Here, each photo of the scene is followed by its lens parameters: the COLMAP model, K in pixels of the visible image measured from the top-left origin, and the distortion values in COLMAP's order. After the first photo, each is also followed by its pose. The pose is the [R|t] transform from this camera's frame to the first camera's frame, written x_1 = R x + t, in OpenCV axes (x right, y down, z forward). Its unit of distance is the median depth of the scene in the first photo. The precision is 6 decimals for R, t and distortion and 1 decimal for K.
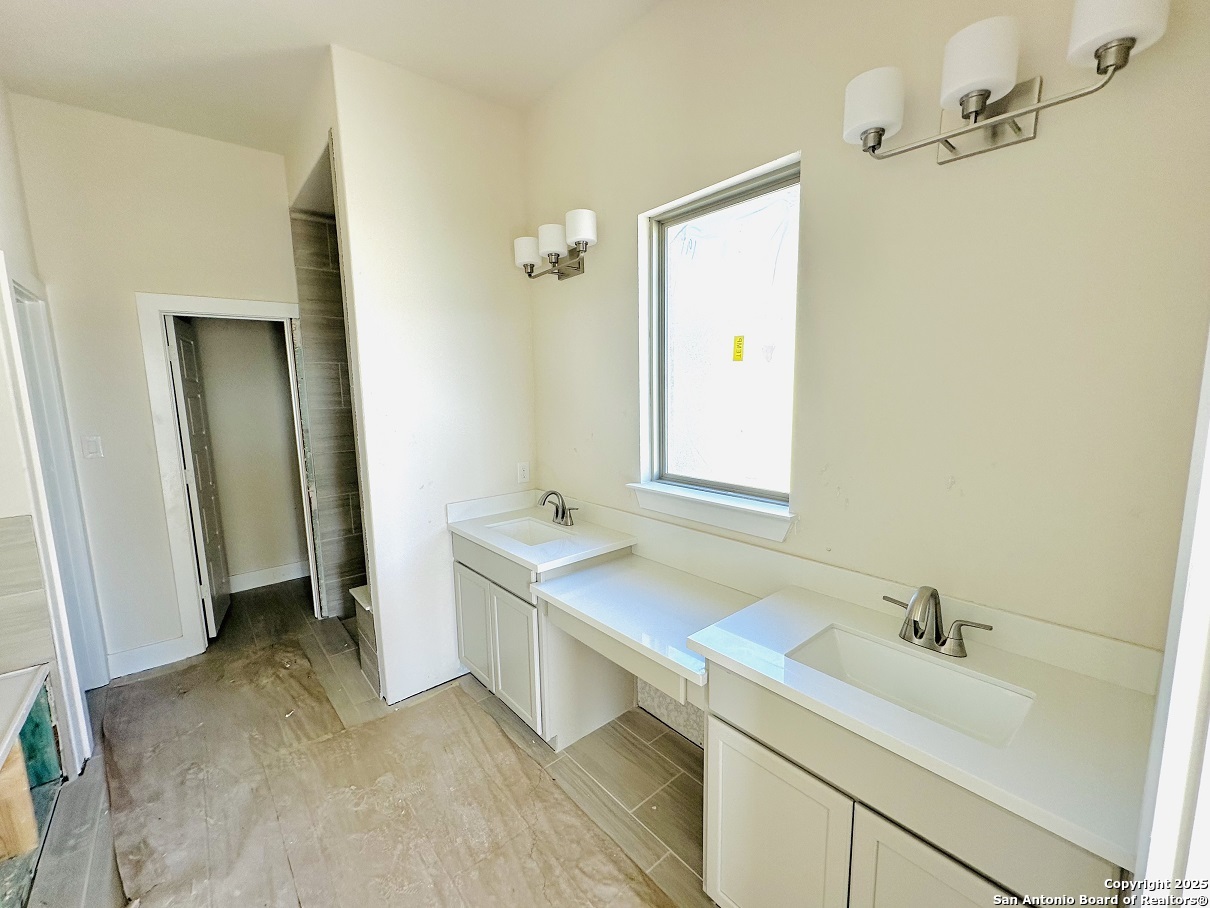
lens RADIAL K [[488.6, 0, 605.0], [0, 488.6, 454.0], [0, 0, 1]] dist [-0.000358, -0.000016]
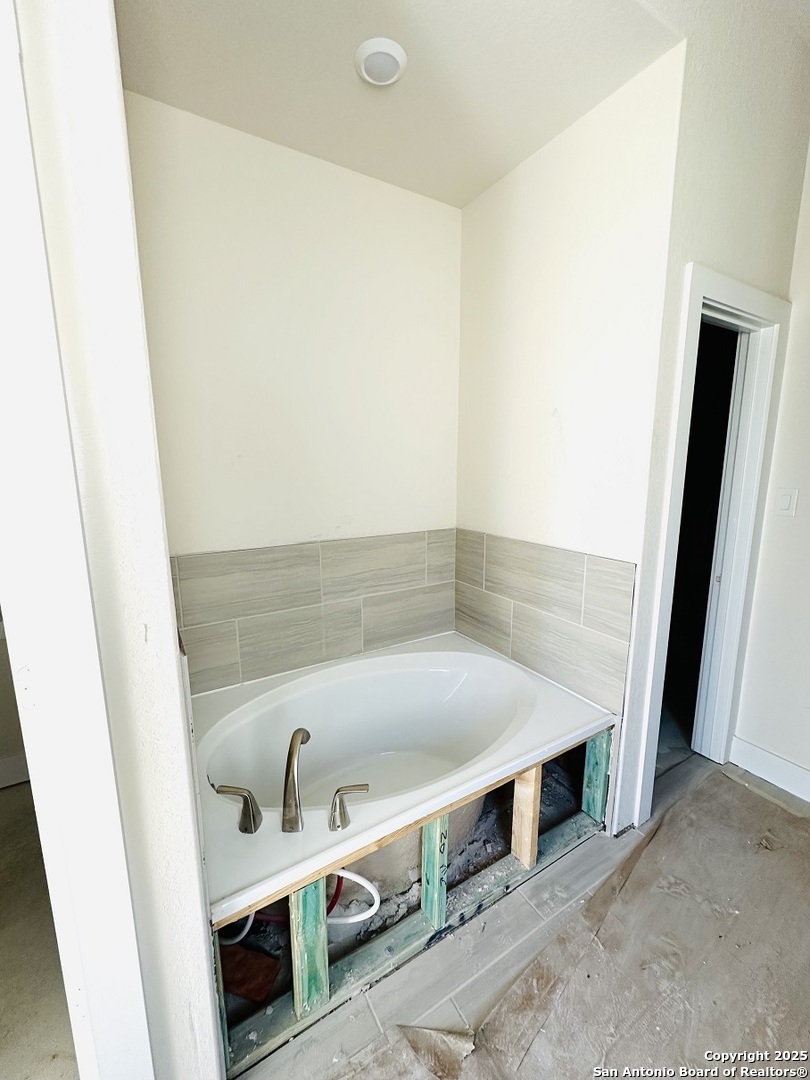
lens RADIAL K [[436.1, 0, 405.0], [0, 436.1, 540.0], [0, 0, 1]] dist [-0.000358, -0.000016]
pose [[-0.172997, 0.187697, -0.966872, -0.283769], [-0.119942, 0.970353, 0.209833, -0.037678], [0.977592, 0.152269, -0.145356, 0.631654]]
